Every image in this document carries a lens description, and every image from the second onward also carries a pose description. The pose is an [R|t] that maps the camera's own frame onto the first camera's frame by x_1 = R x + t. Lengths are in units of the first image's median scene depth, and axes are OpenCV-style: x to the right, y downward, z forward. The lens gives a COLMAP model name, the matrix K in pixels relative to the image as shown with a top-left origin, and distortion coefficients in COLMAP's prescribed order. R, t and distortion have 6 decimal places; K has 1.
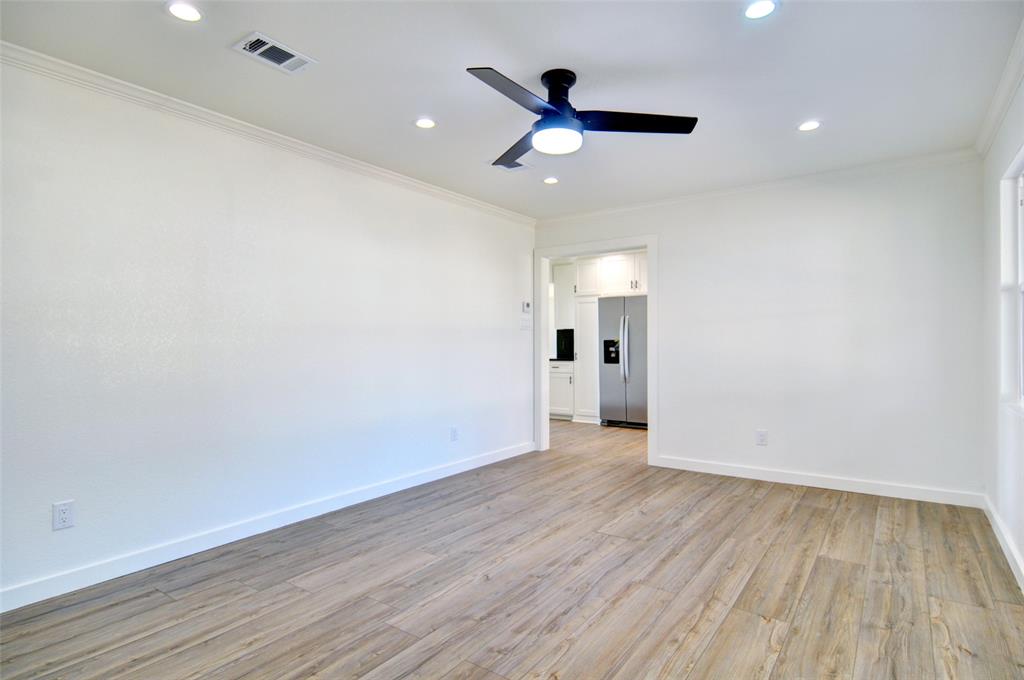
lens RADIAL K [[544.5, 0, 512.0], [0, 544.5, 340.0], [0, 0, 1]] dist [0.021573, -0.015576]
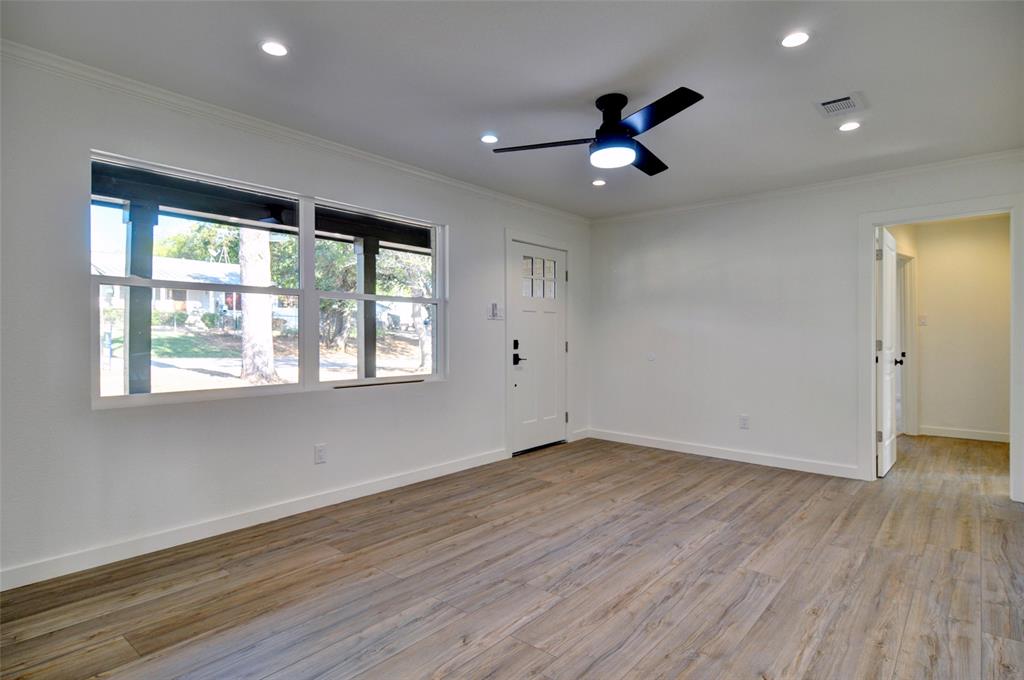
lens RADIAL K [[544.5, 0, 512.0], [0, 544.5, 340.0], [0, 0, 1]] dist [0.021573, -0.015576]
pose [[-0.996483, 0.004906, 0.083654, 0.178159], [0.004984, 0.999987, 0.000721, 0.009702], [-0.083649, 0.001135, -0.996495, 1.942096]]
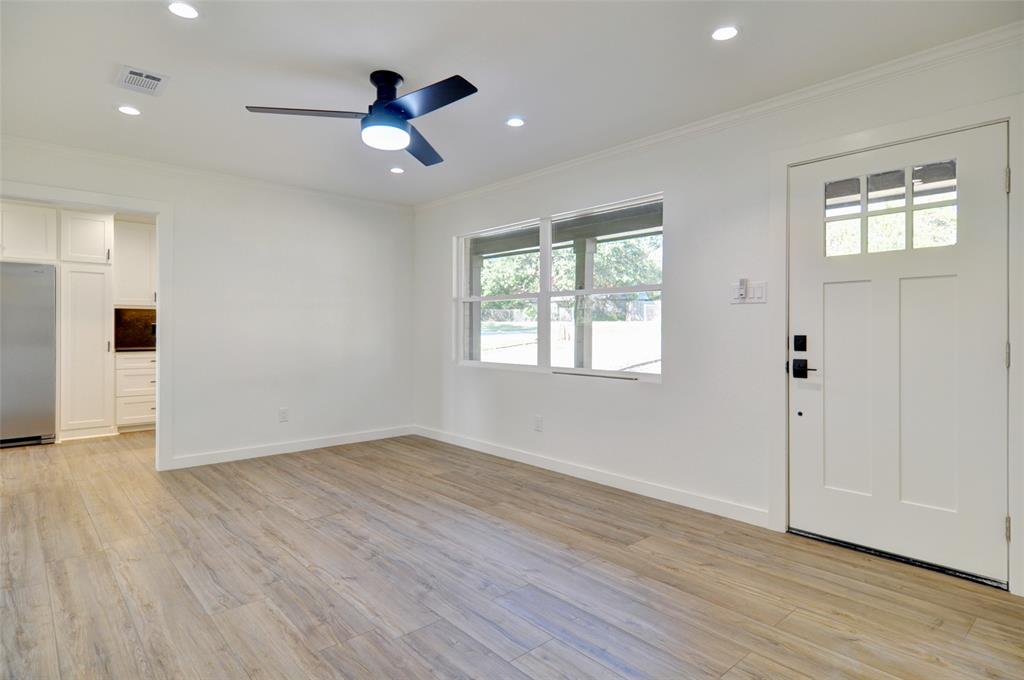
lens RADIAL K [[549.1, 0, 506.2], [0, 549.1, 330.1], [0, 0, 1]] dist [0.028201, -0.015142]
pose [[0.224666, 0.006461, 0.974414, -0.827018], [-0.008702, 0.999951, -0.004624, 0.010174], [-0.974397, -0.007440, 0.224711, 0.477821]]
